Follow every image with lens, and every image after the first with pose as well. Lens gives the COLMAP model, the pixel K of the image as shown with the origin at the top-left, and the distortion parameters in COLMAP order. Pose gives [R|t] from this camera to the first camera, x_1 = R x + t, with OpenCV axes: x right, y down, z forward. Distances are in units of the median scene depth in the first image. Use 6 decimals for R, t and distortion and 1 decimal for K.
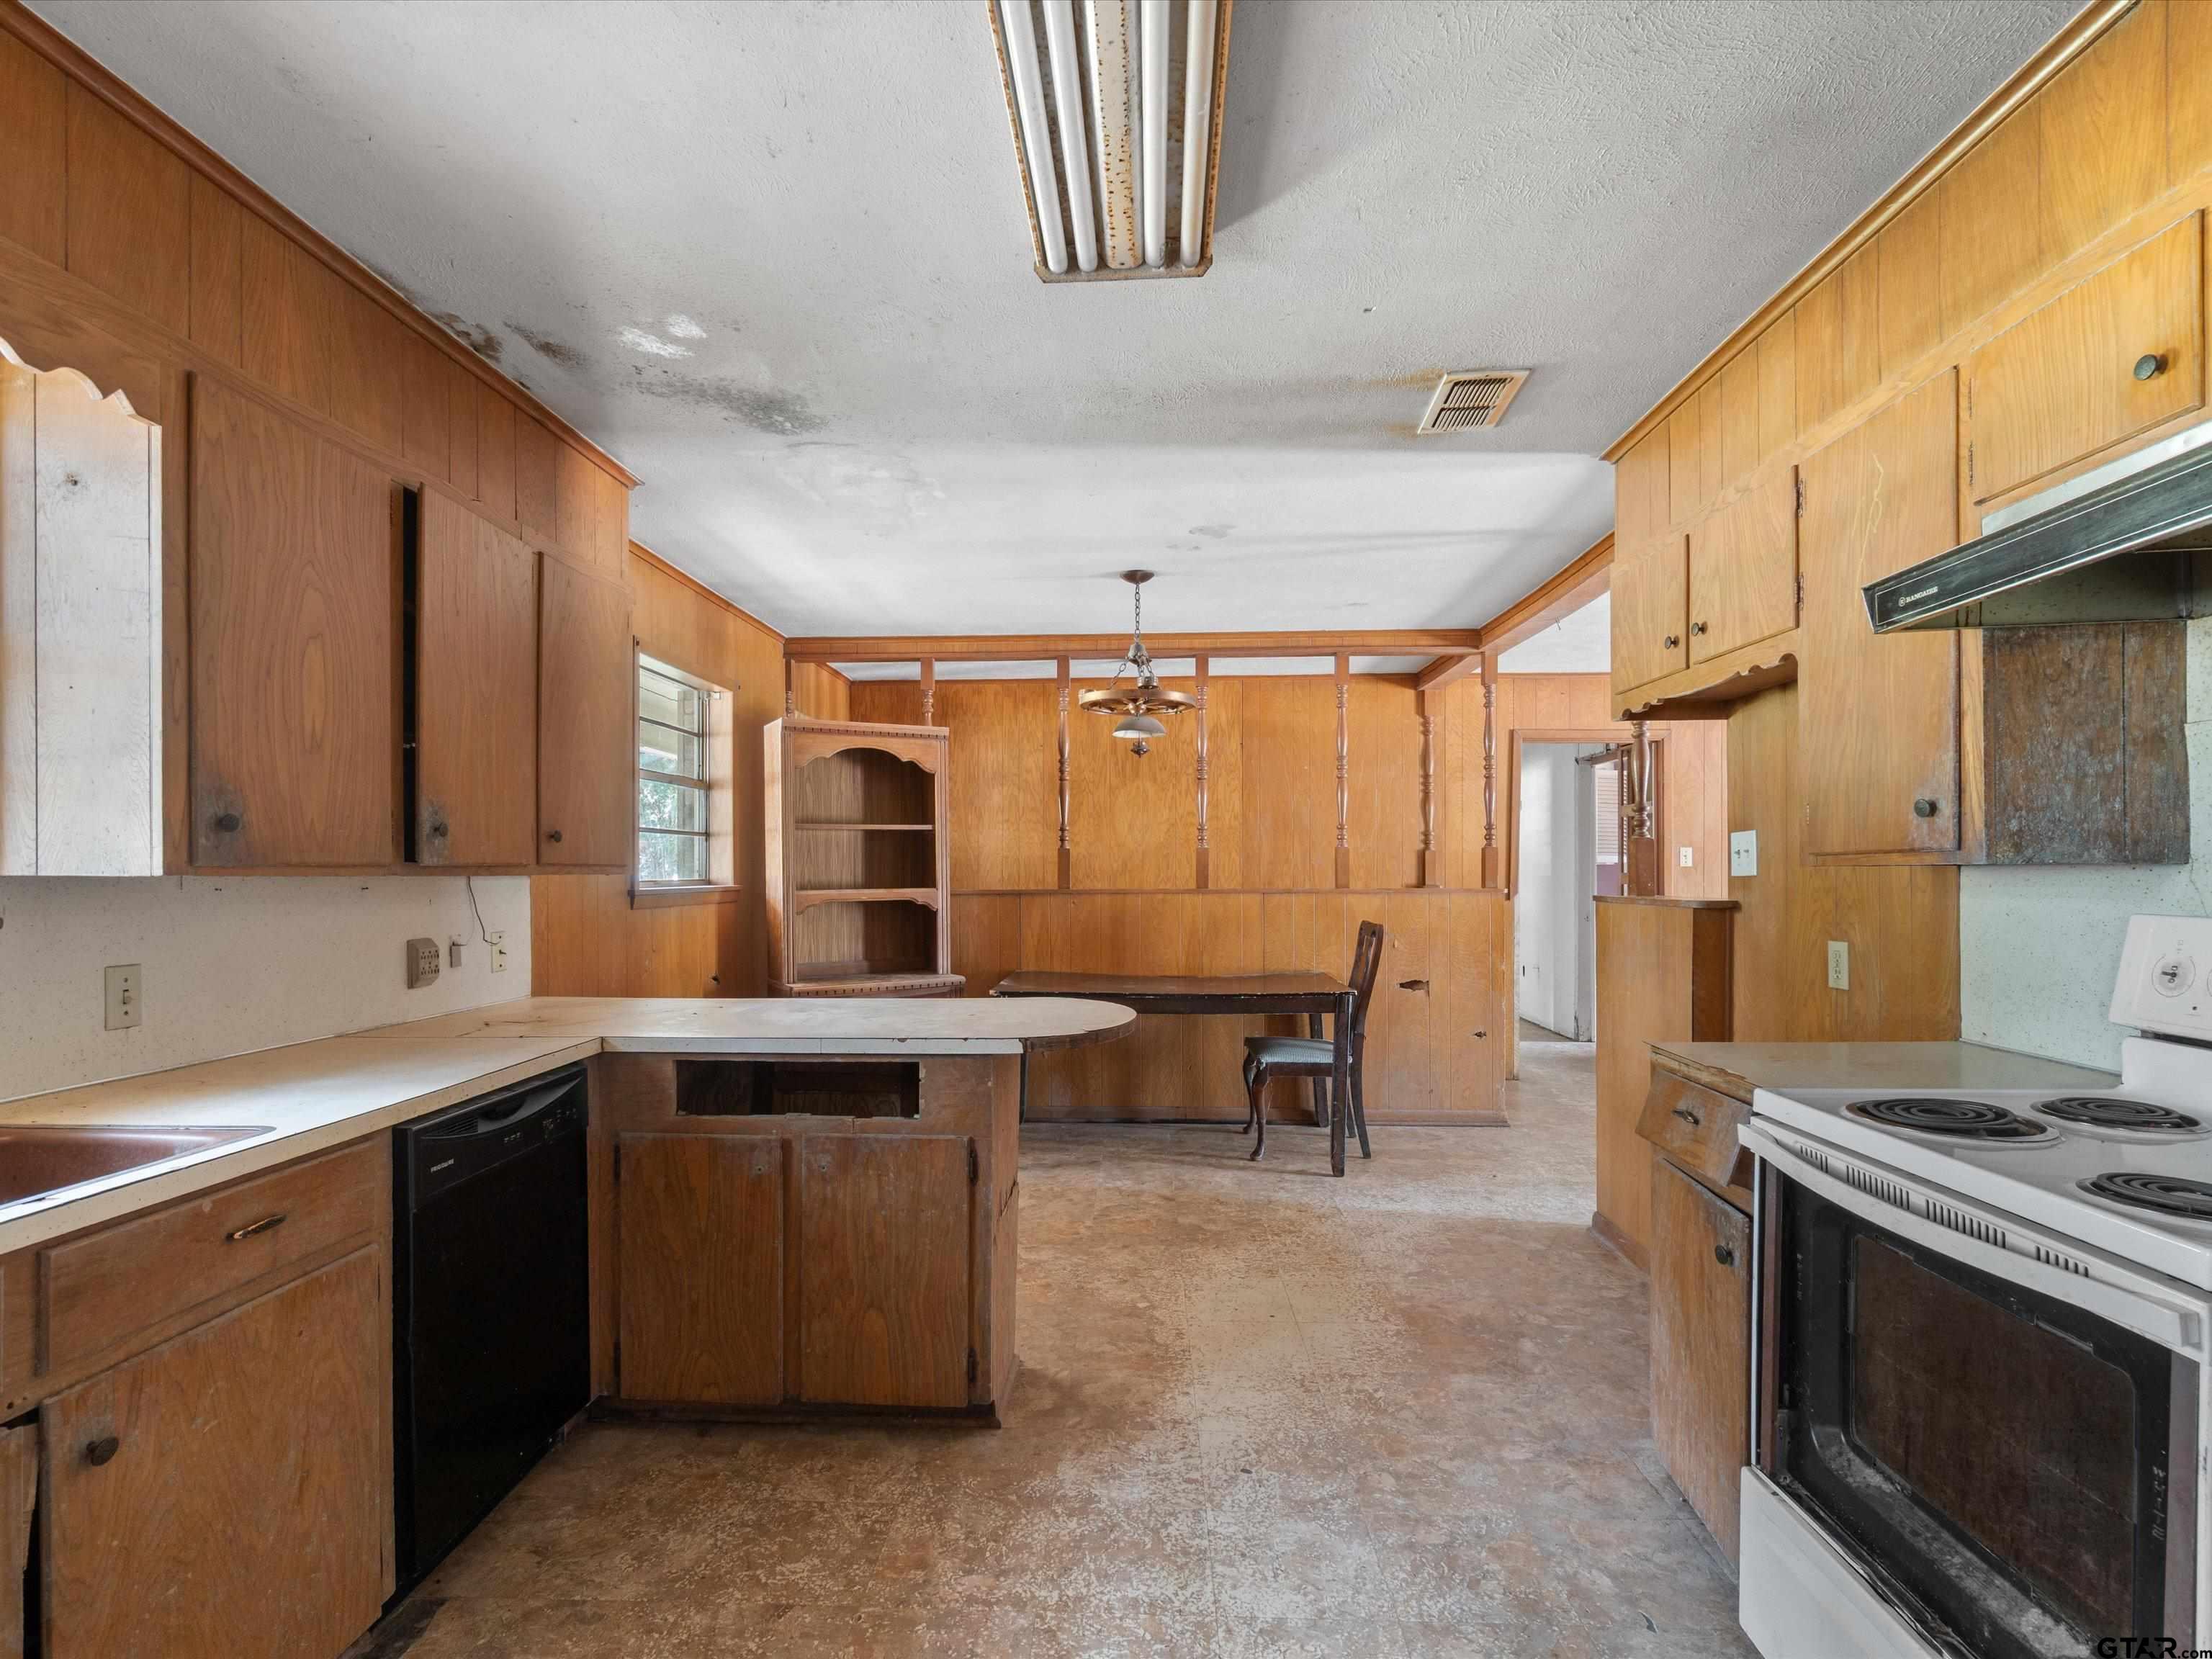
lens RADIAL K [[1255.3, 0, 1044.5], [0, 1255.3, 878.6], [0, 0, 1]] dist [-0.004911, -0.000999]
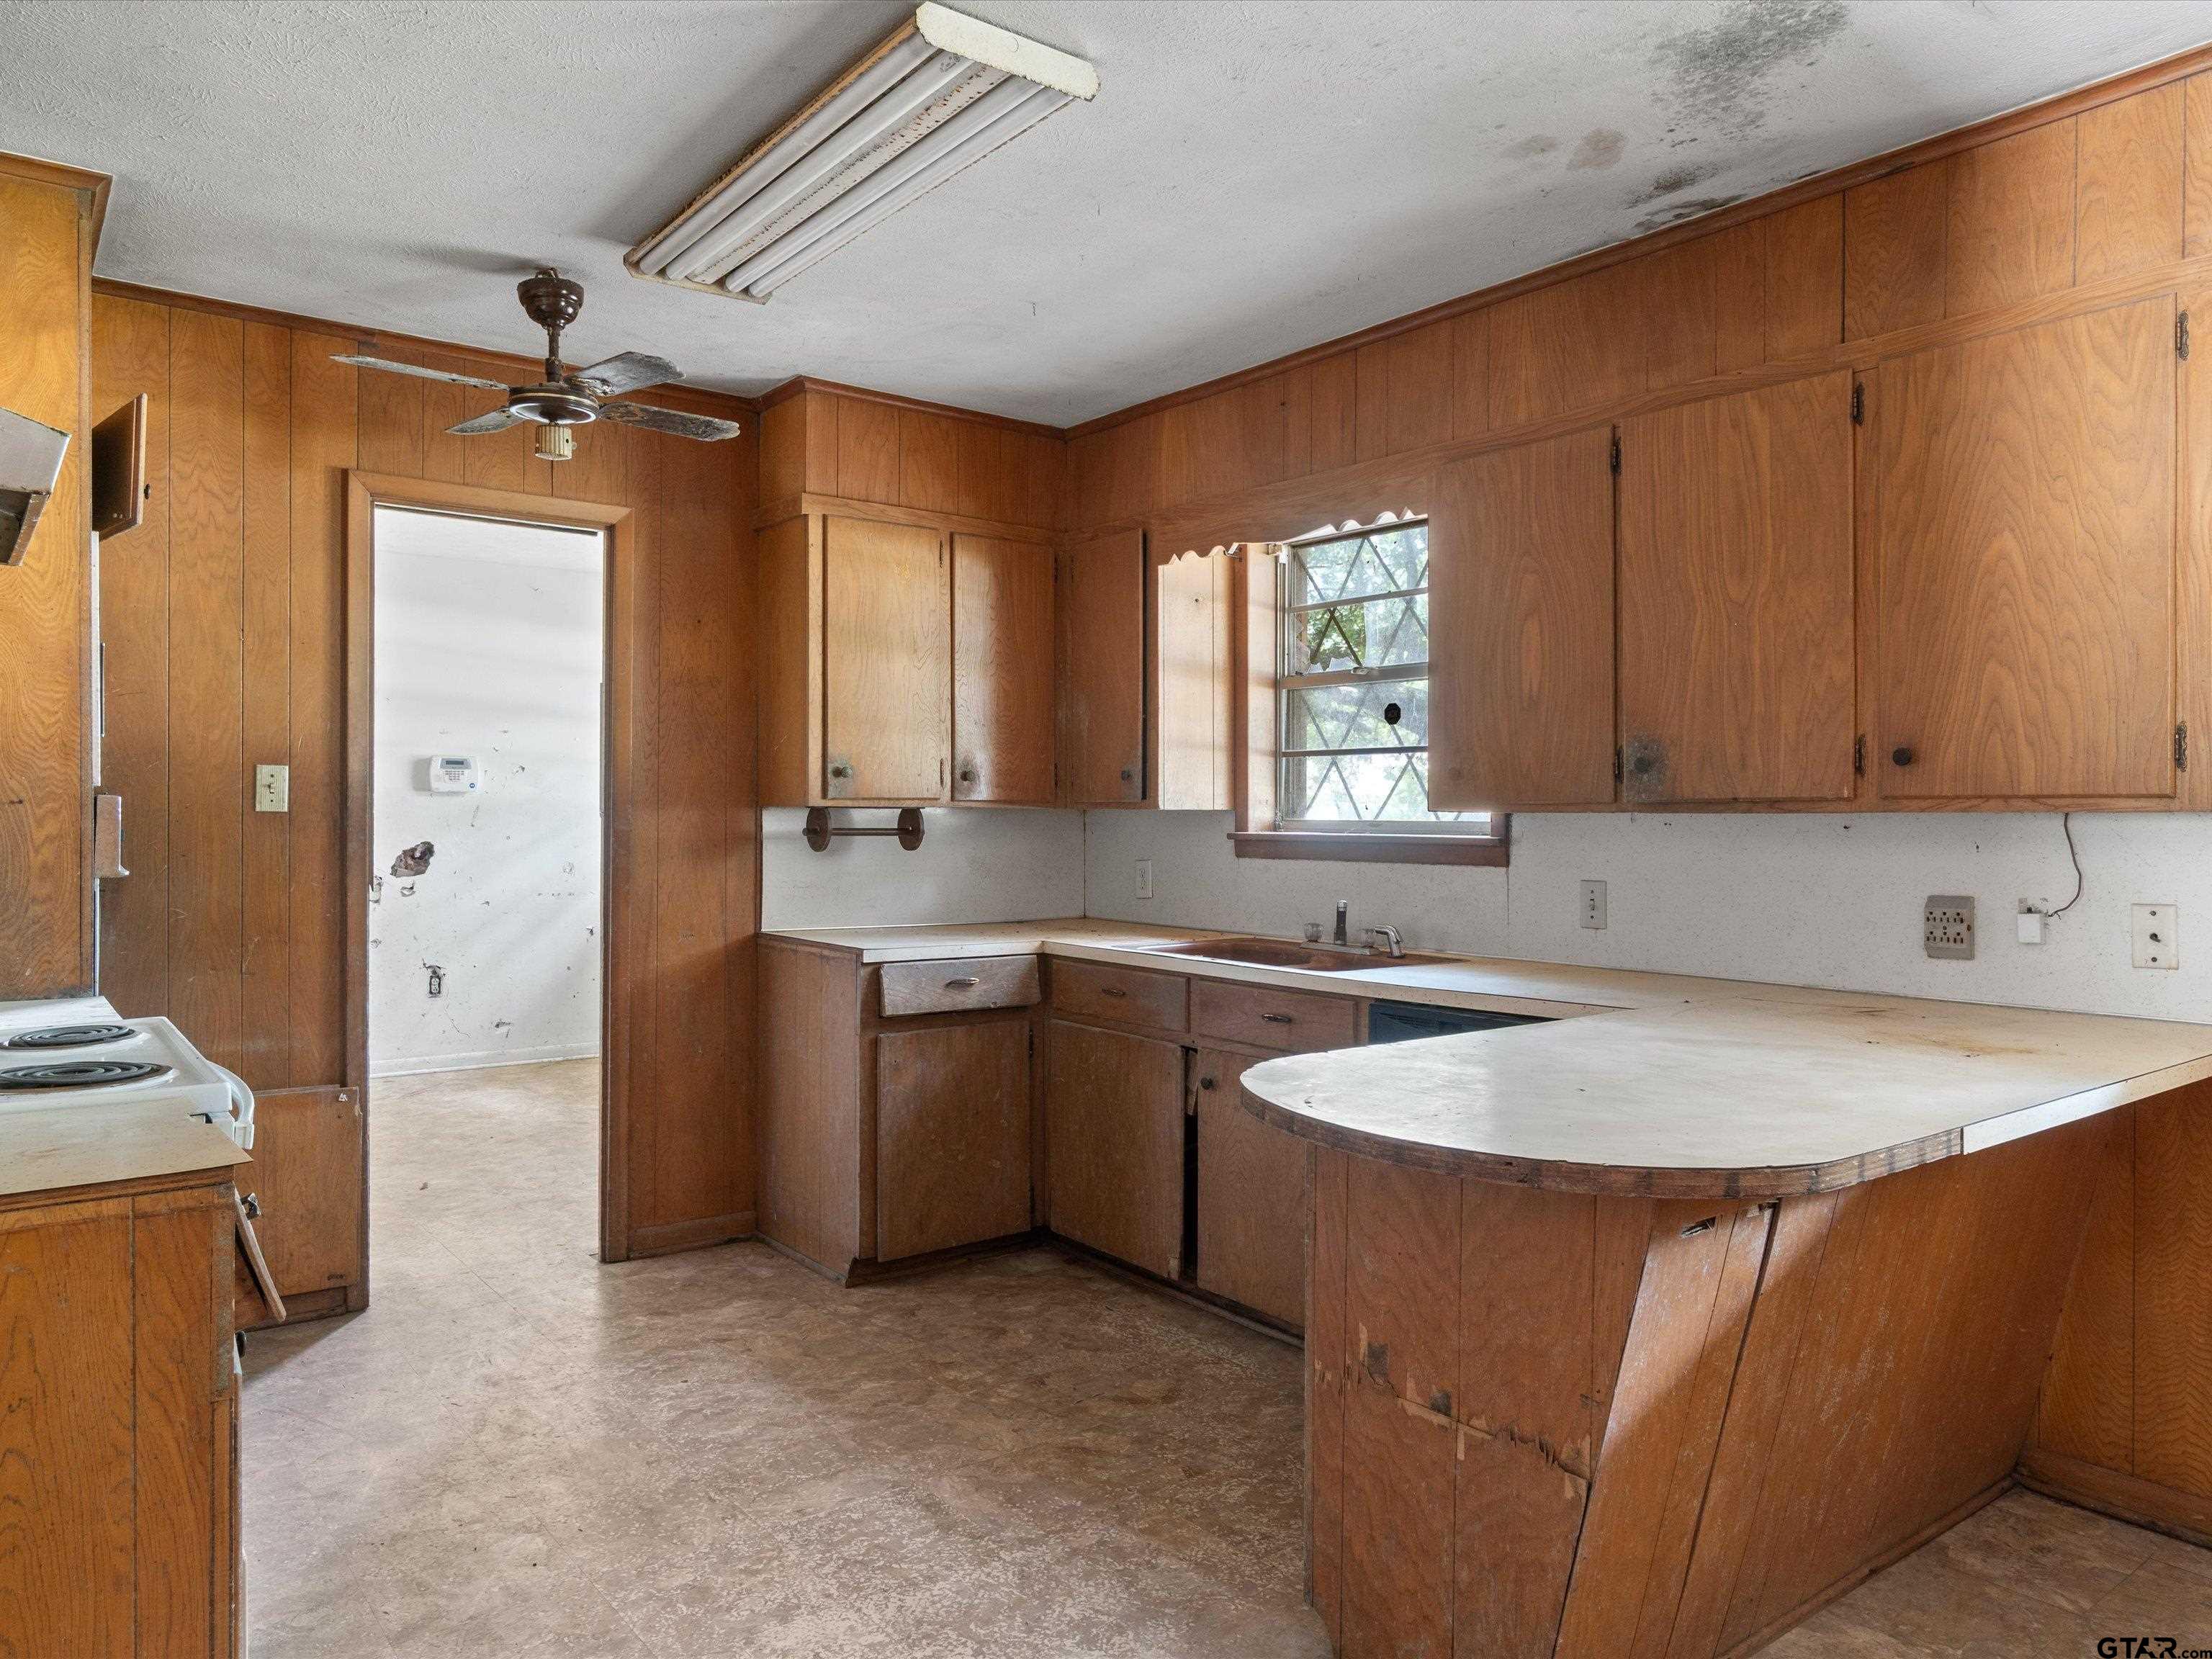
lens RADIAL K [[1582.6, 0, 1110.5], [0, 1582.6, 840.1], [0, 0, 1]] dist [-0.071869, 0.063847]
pose [[-0.772815, 0.012902, -0.634501, 0.677277], [-0.002292, 0.999730, 0.023120, -0.009319], [0.634628, 0.019322, -0.772577, 1.895966]]
